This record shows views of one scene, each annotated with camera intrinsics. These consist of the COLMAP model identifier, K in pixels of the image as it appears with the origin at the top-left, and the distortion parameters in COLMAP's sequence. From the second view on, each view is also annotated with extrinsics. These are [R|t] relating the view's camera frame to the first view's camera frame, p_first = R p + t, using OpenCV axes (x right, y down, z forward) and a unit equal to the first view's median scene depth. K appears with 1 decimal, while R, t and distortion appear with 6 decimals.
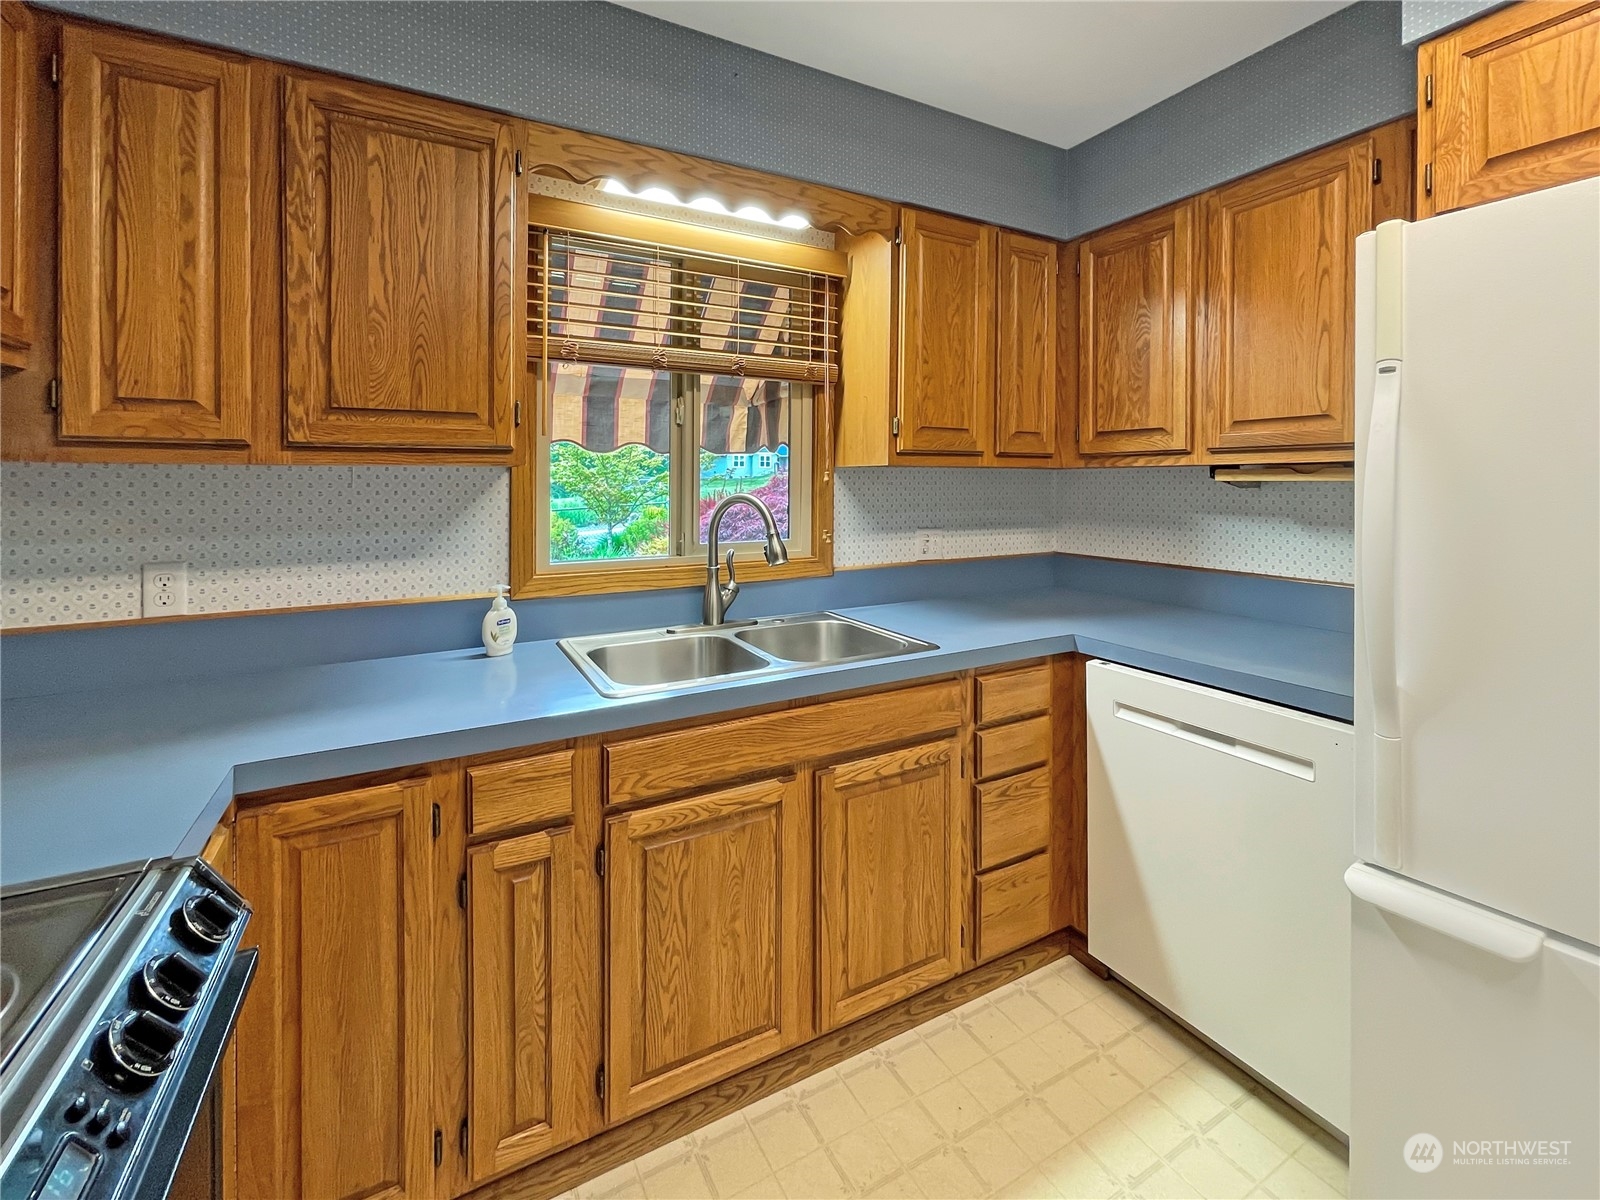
lens RADIAL K [[694.3, 0, 792.0], [0, 694.3, 493.3], [0, 0, 1]] dist [-0.001882, 0.000099]
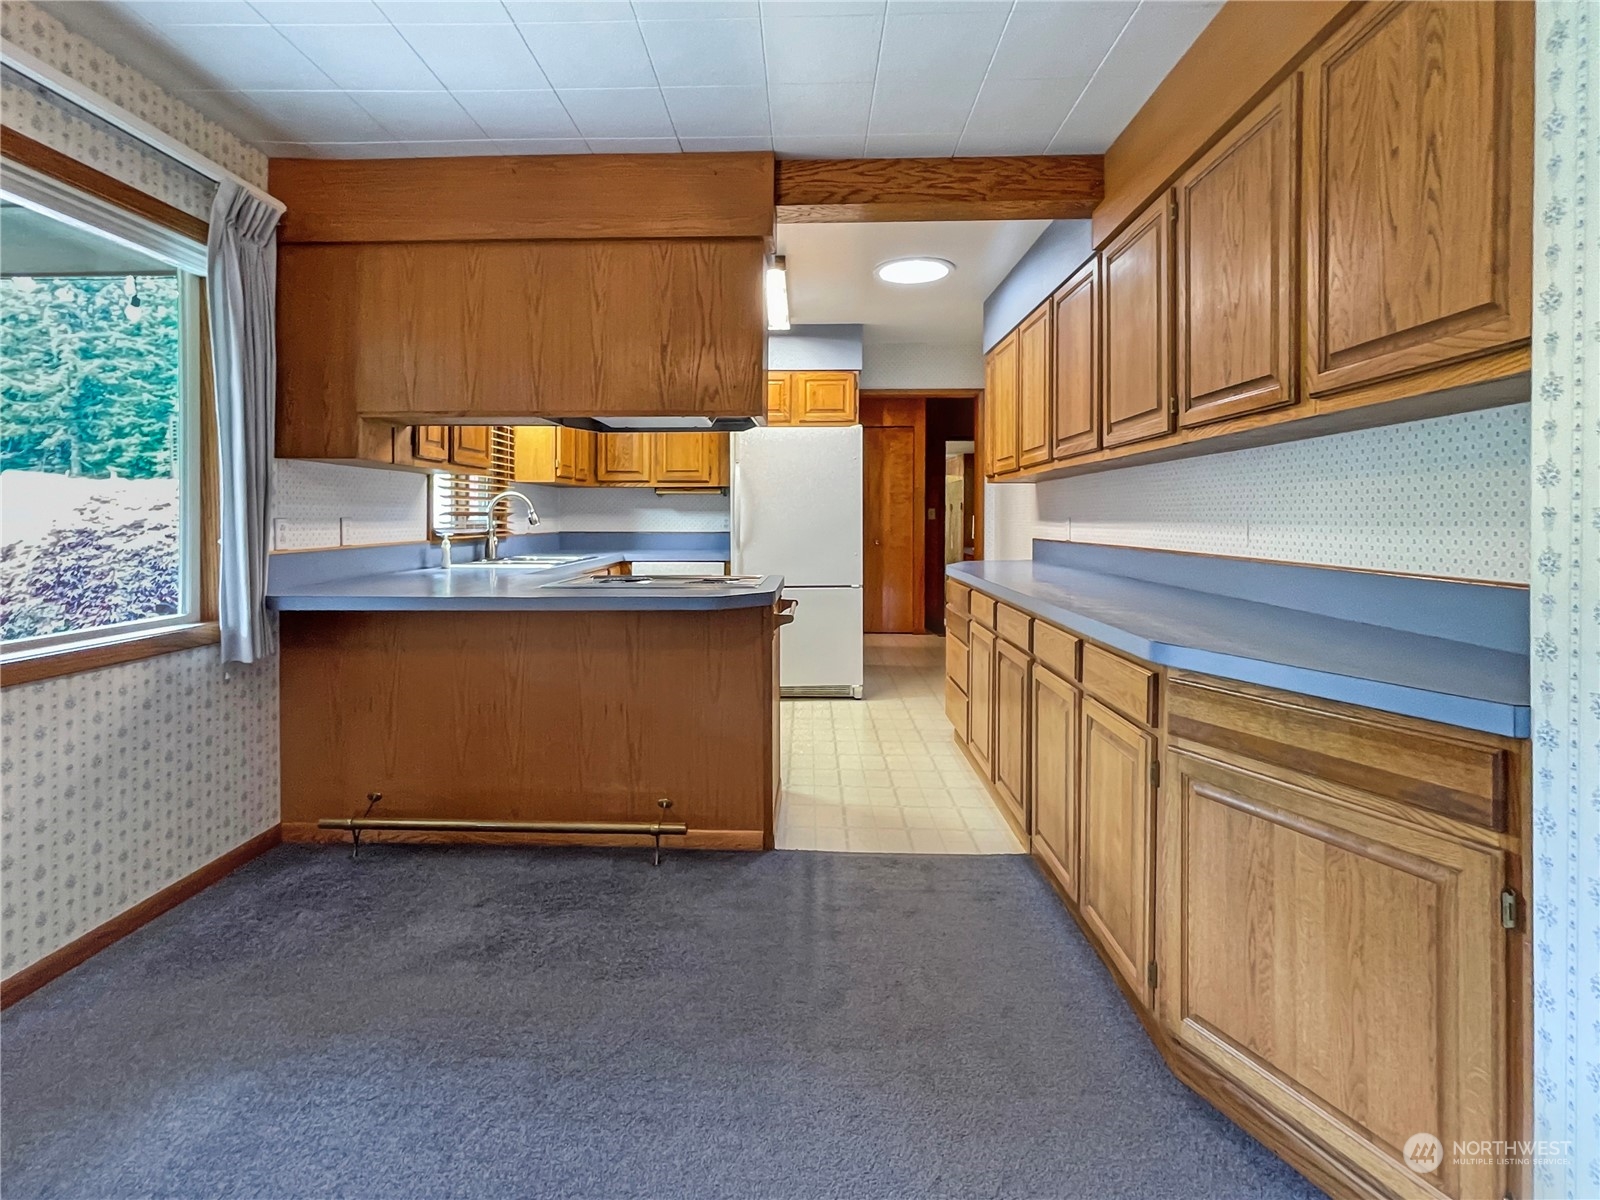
lens RADIAL K [[749.1, 0, 800.0], [0, 749.1, 600.0], [0, 0, 1]] dist [0.027191, -0.000114]
pose [[0.498525, -0.096620, 0.861474, -1.709342], [0.012881, 0.994485, 0.104084, 0.102268], [-0.866780, -0.040792, 0.497020, -0.932220]]
